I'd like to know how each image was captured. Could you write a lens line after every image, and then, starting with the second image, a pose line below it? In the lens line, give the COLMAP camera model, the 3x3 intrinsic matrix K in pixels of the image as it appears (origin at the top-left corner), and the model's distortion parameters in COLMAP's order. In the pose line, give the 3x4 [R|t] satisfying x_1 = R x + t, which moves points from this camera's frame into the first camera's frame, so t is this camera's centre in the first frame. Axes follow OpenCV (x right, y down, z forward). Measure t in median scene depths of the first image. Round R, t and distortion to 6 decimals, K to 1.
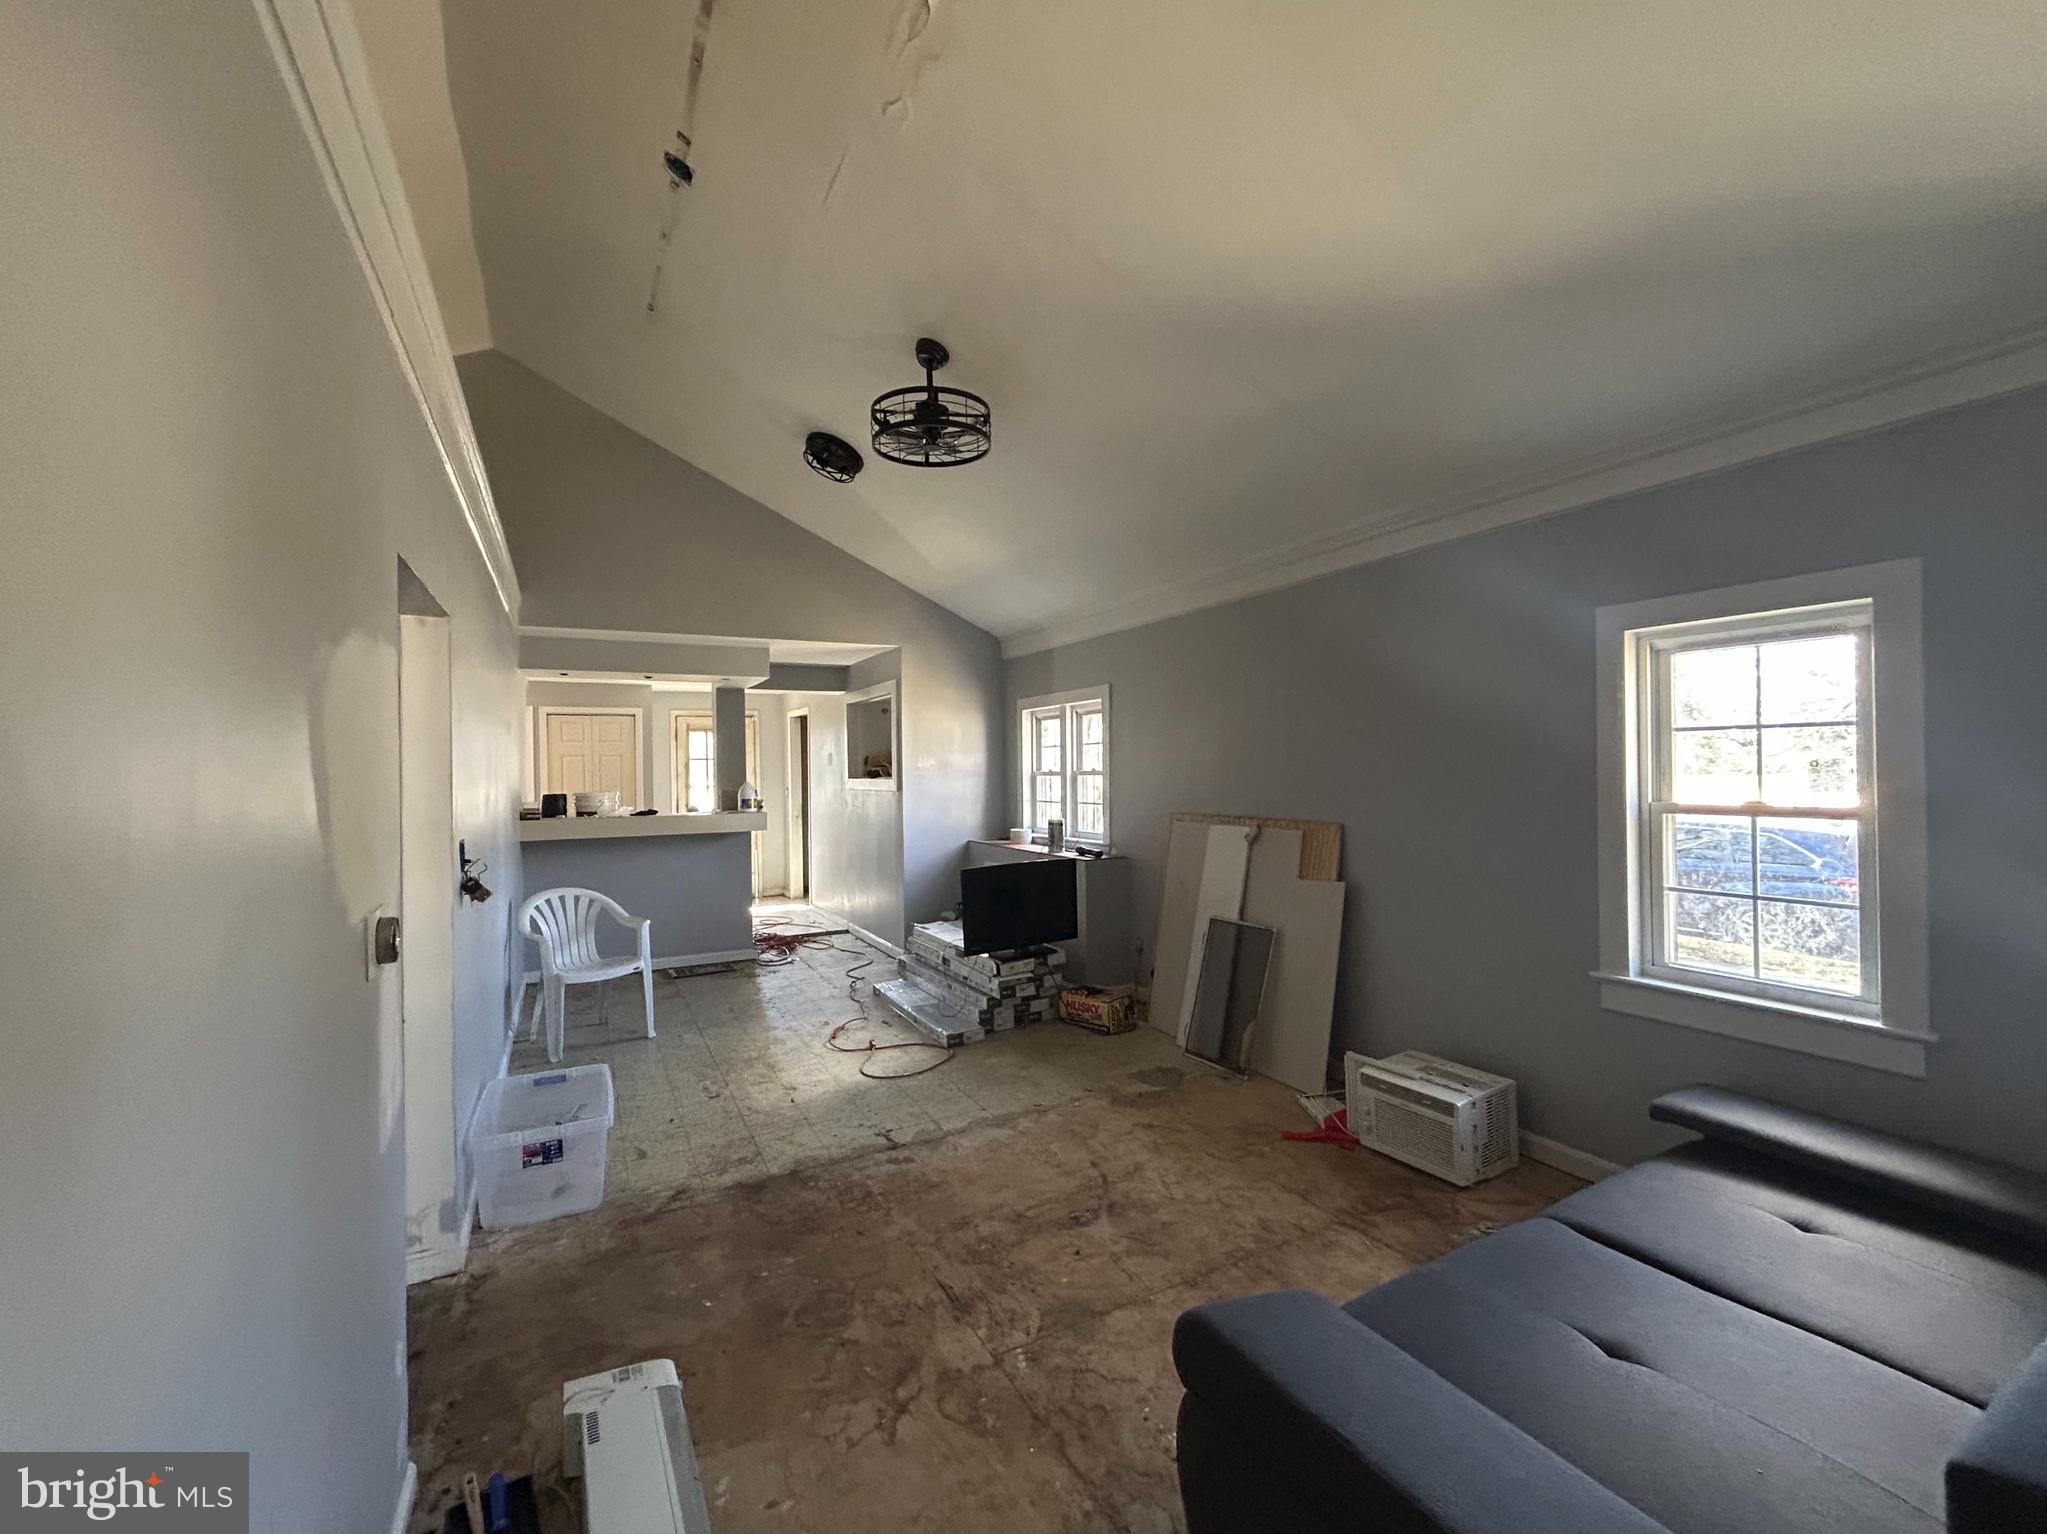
lens RADIAL K [[813.3, 0, 1022.6], [0, 813.3, 774.1], [0, 0, 1]] dist [-0.001502, -0.000121]
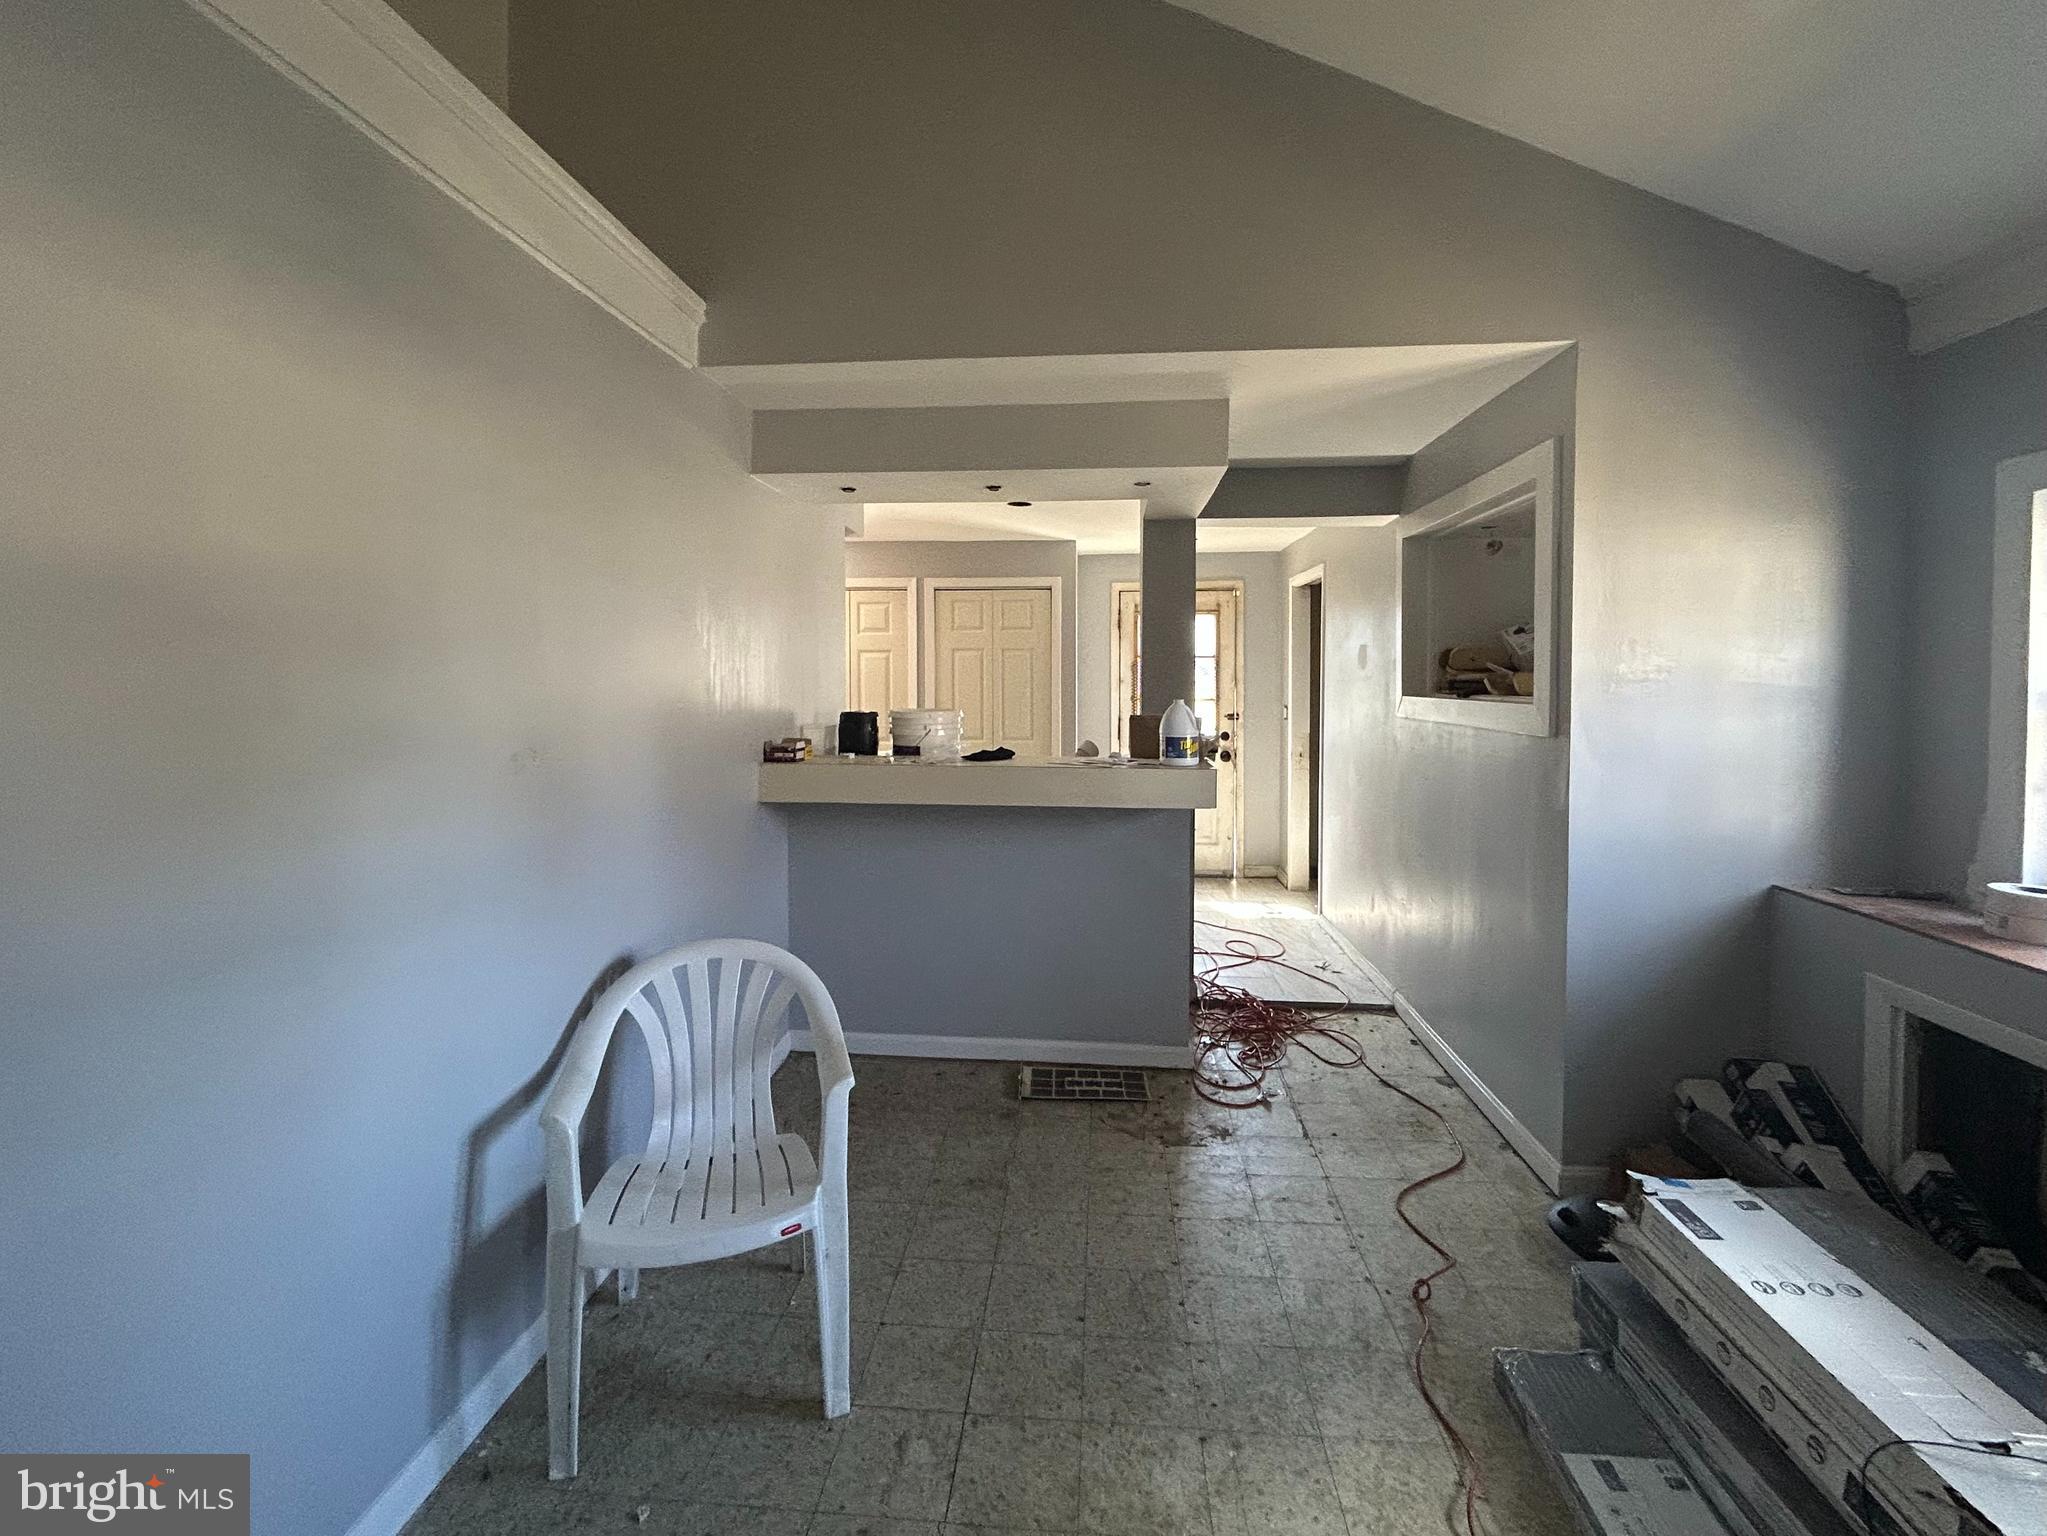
lens RADIAL K [[813.3, 0, 1049.7], [0, 813.3, 688.9], [0, 0, 1]] dist [-0.001502, -0.000121]
pose [[0.830069, 0.023305, -0.557173, -0.141754], [-0.017457, 0.999723, 0.015808, -0.002915], [0.557387, -0.003396, 0.830246, 0.574021]]
